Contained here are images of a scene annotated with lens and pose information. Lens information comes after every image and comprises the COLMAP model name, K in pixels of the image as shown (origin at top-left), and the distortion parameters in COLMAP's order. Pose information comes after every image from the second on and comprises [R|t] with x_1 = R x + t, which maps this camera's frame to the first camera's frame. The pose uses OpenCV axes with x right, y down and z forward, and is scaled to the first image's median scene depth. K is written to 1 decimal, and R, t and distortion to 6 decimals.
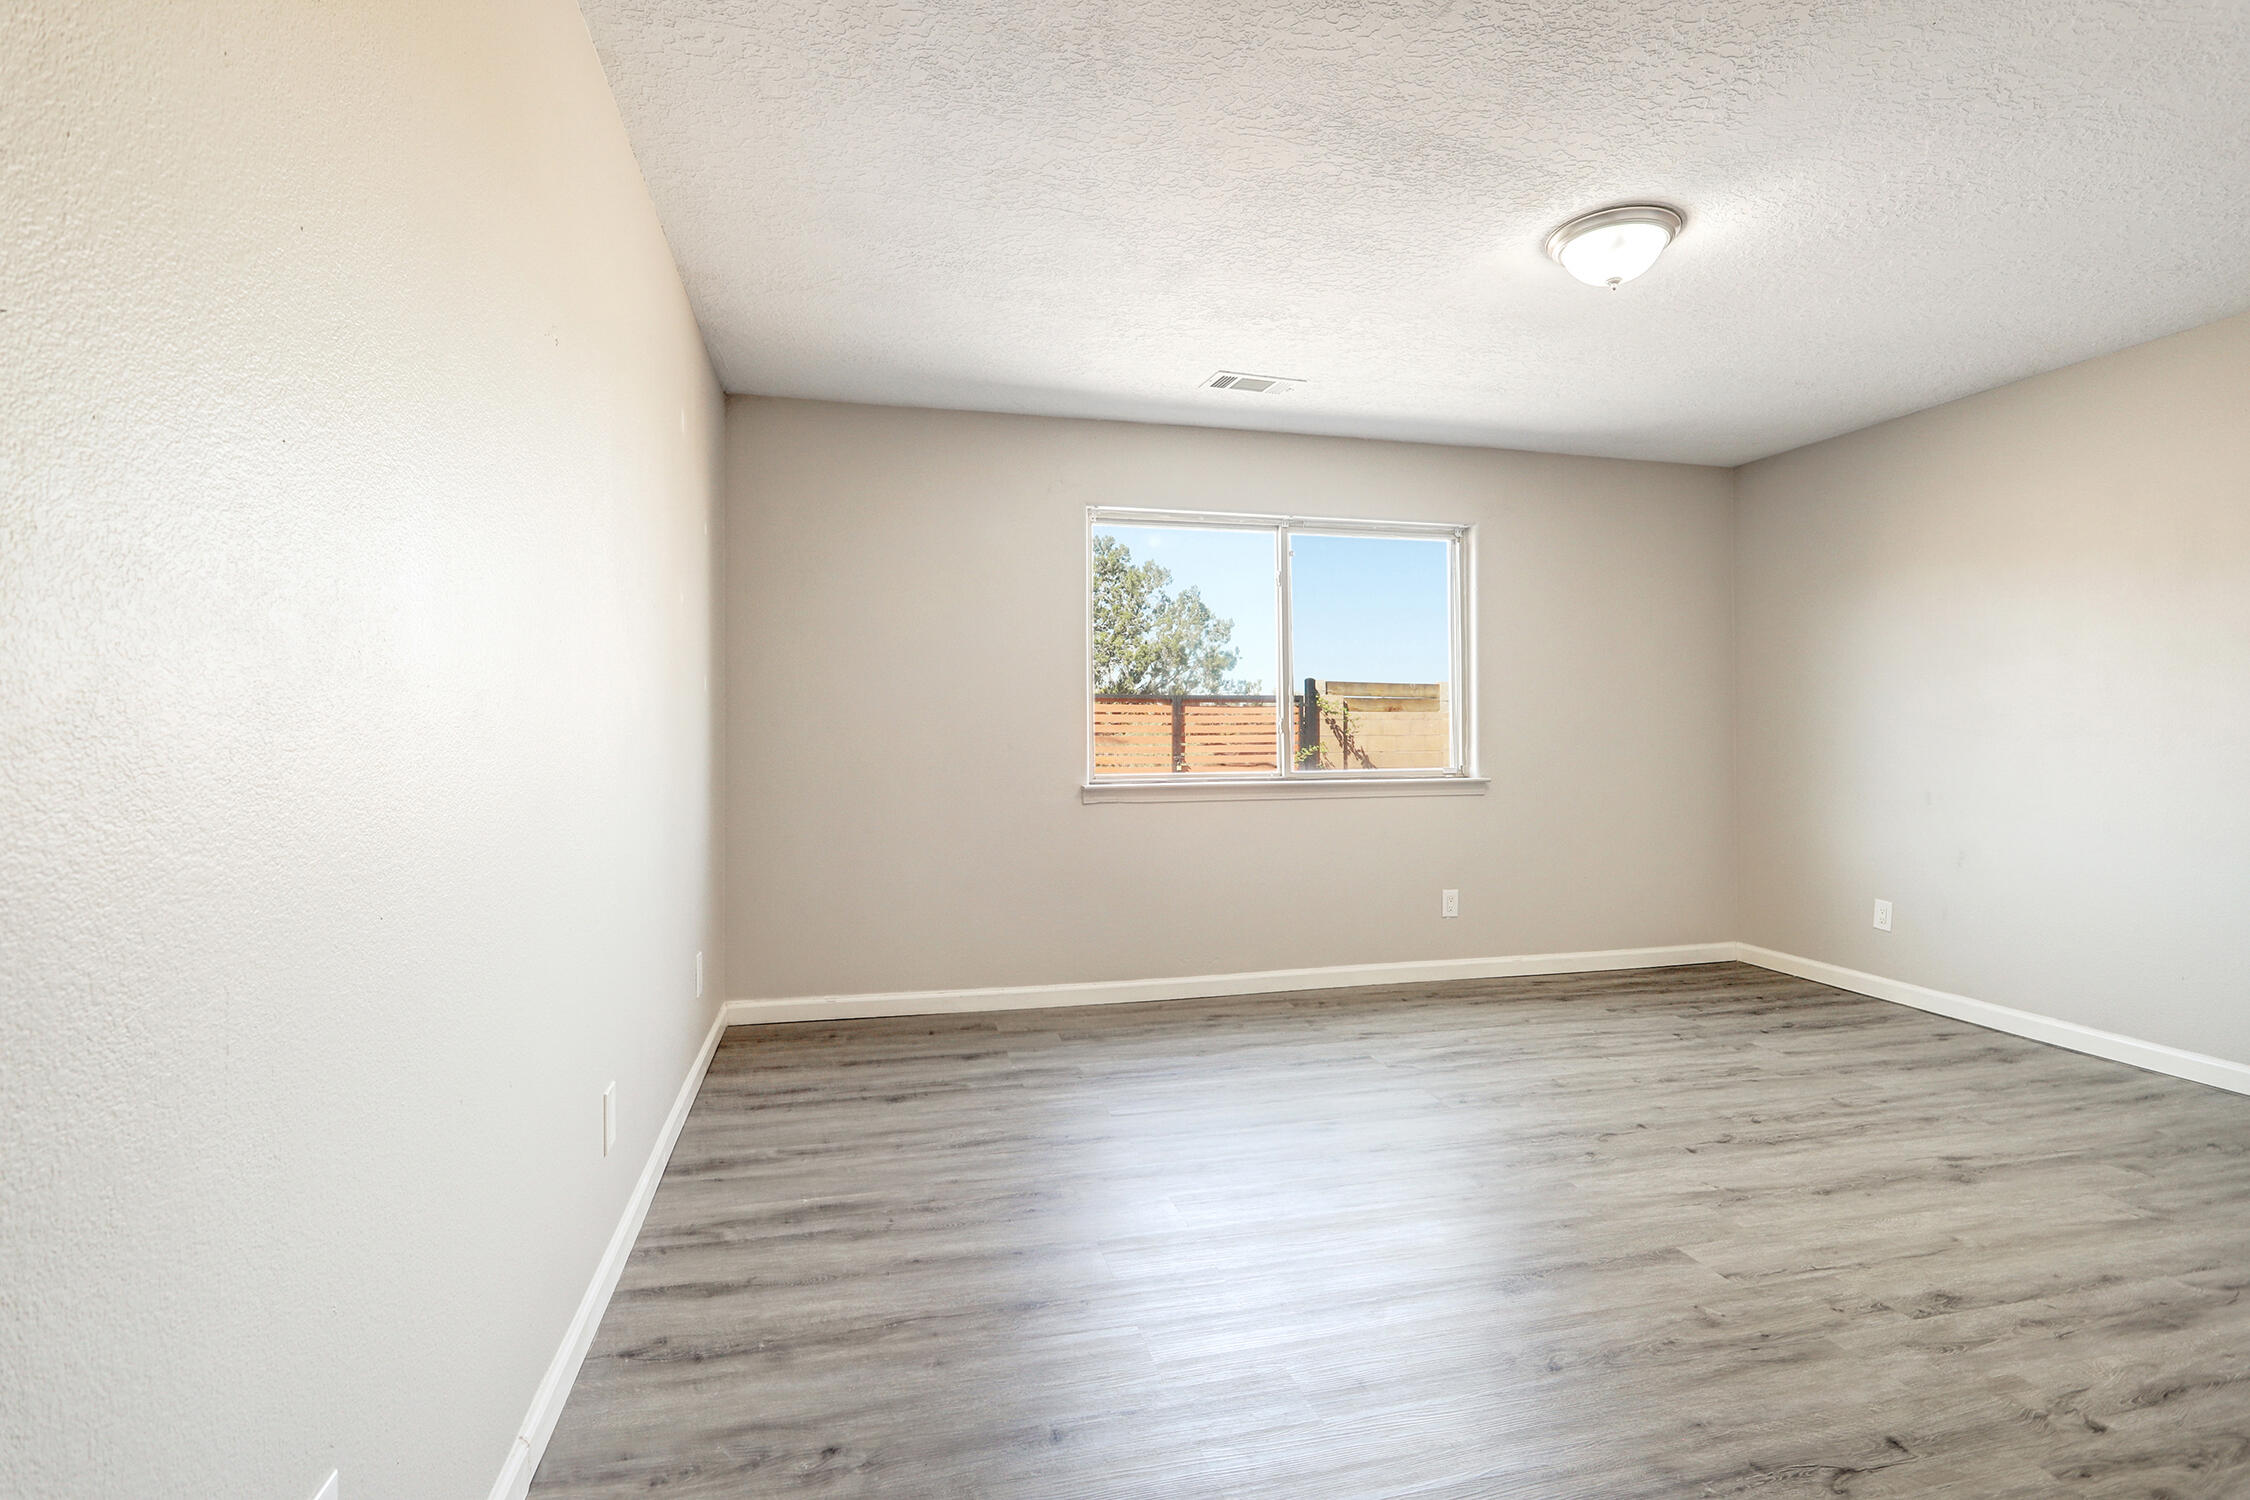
lens RADIAL K [[1064.9, 0, 1126.0], [0, 1064.9, 743.7], [0, 0, 1]] dist [-0.001520, -0.000556]
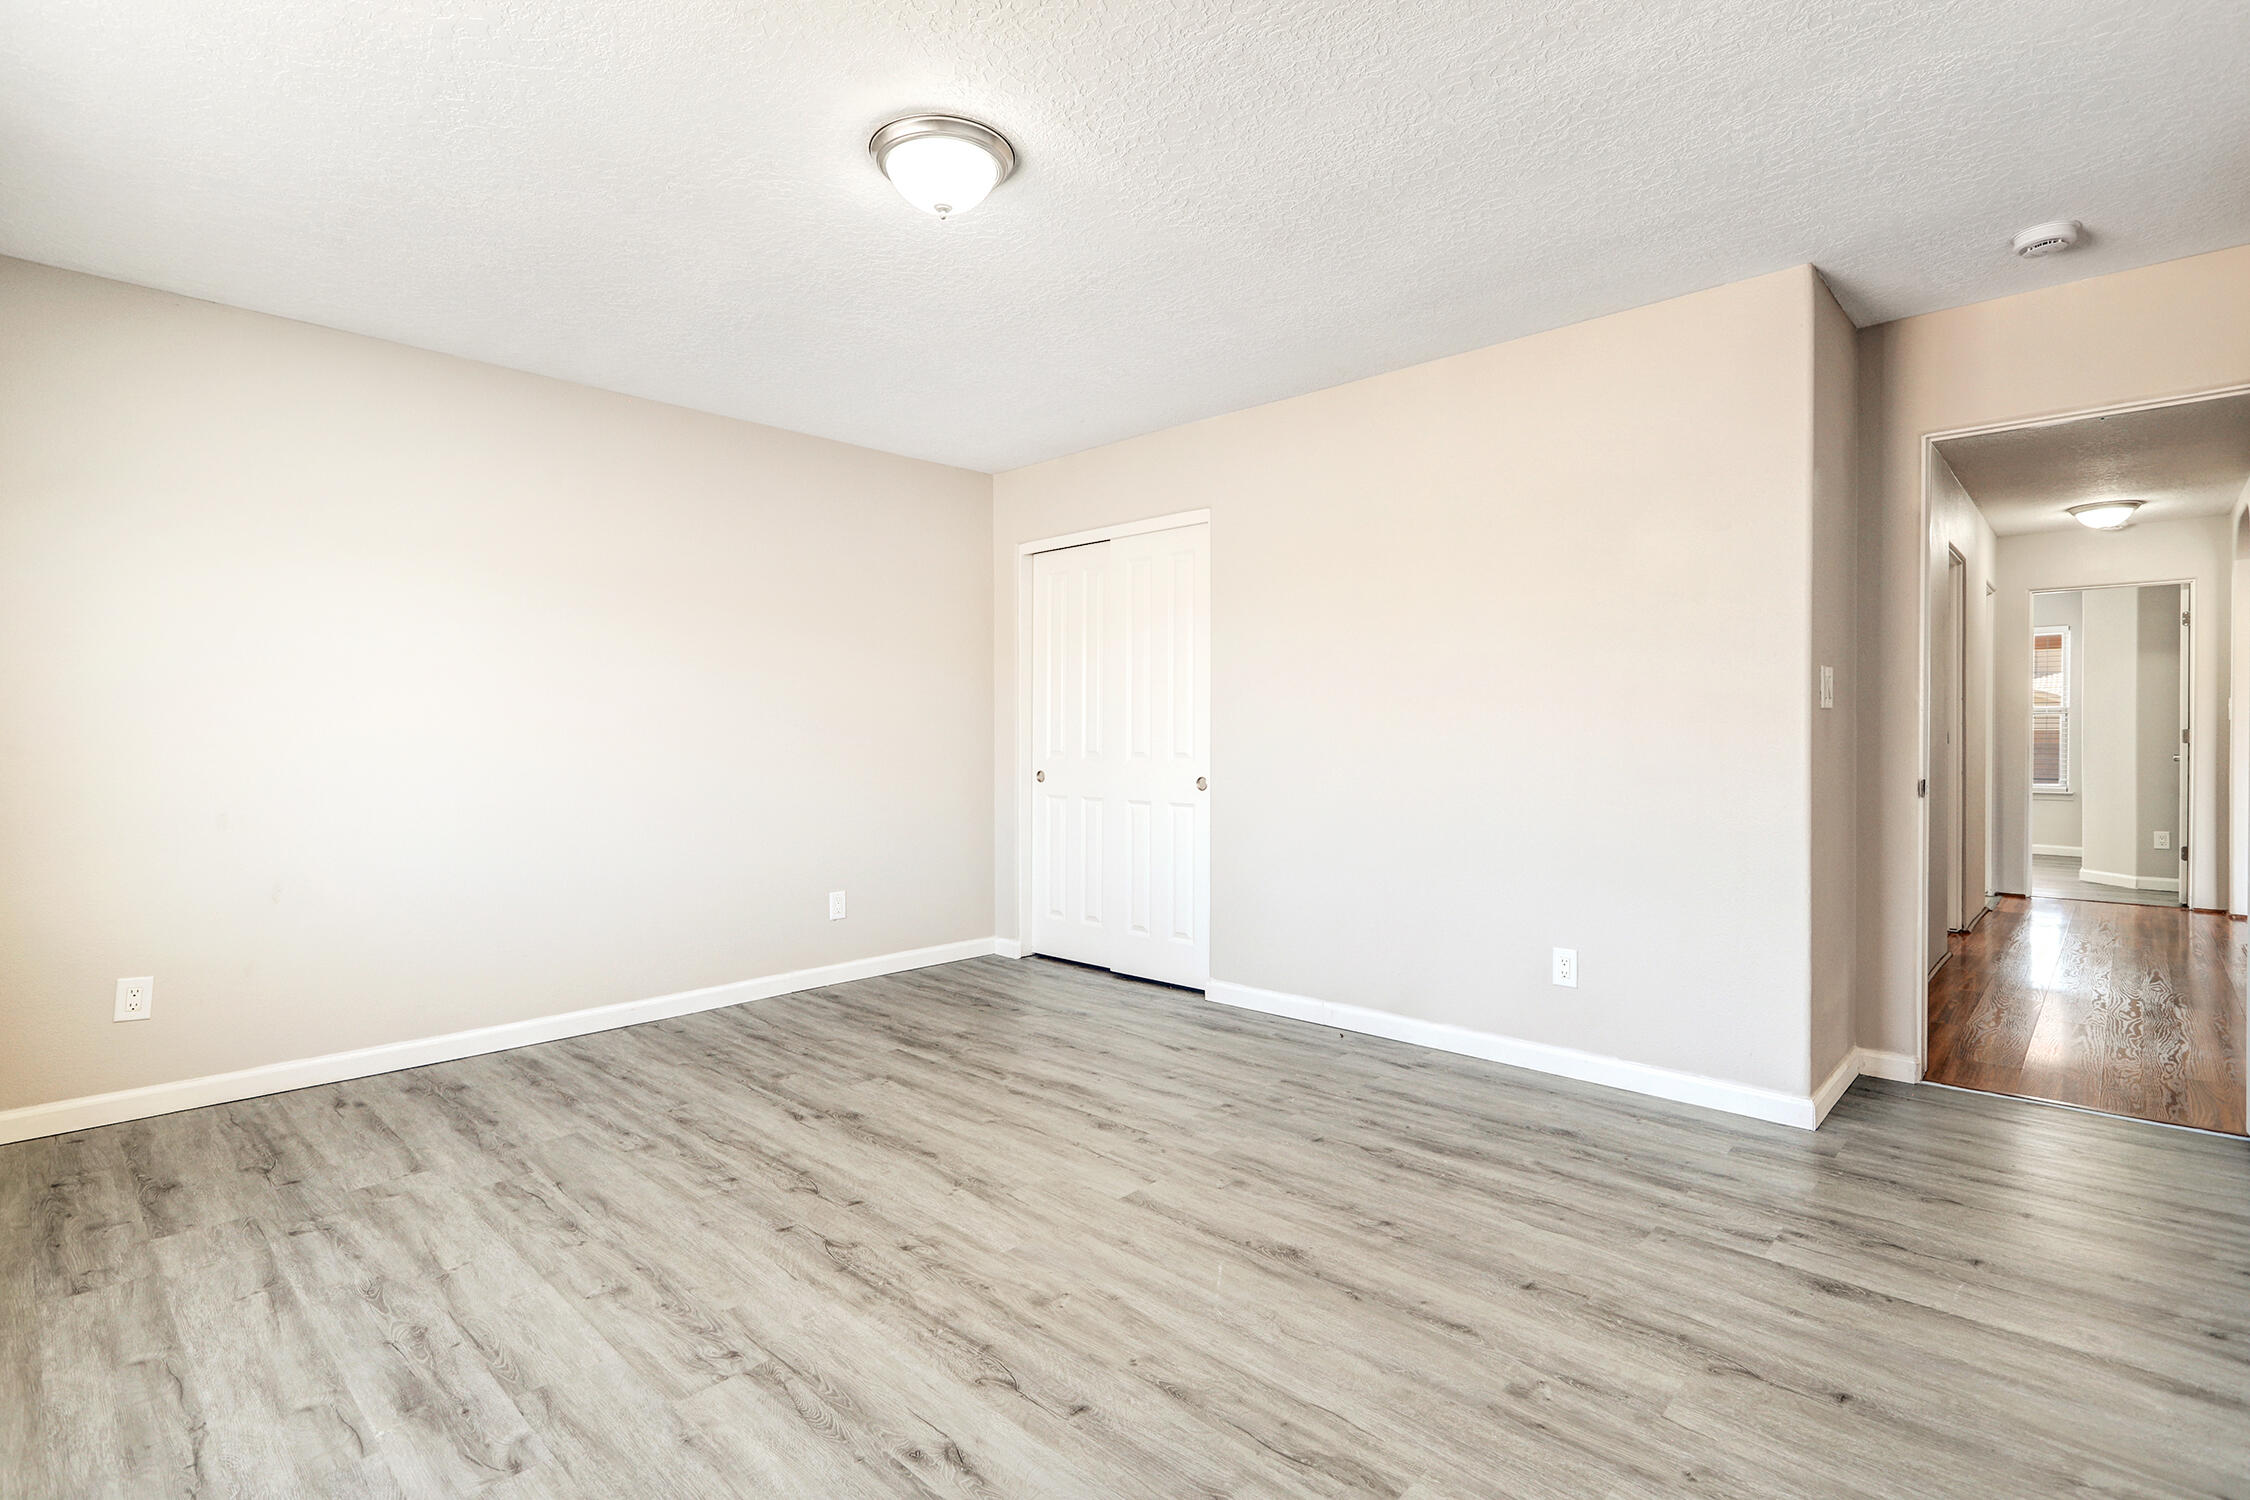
lens RADIAL K [[1064.9, 0, 1126.0], [0, 1064.9, 743.7], [0, 0, 1]] dist [-0.001520, -0.000556]
pose [[-0.540913, 0.001859, 0.841076, -0.365431], [0.011552, 0.999920, 0.005219, 0.000720], [-0.840999, 0.012539, -0.540891, 1.417460]]
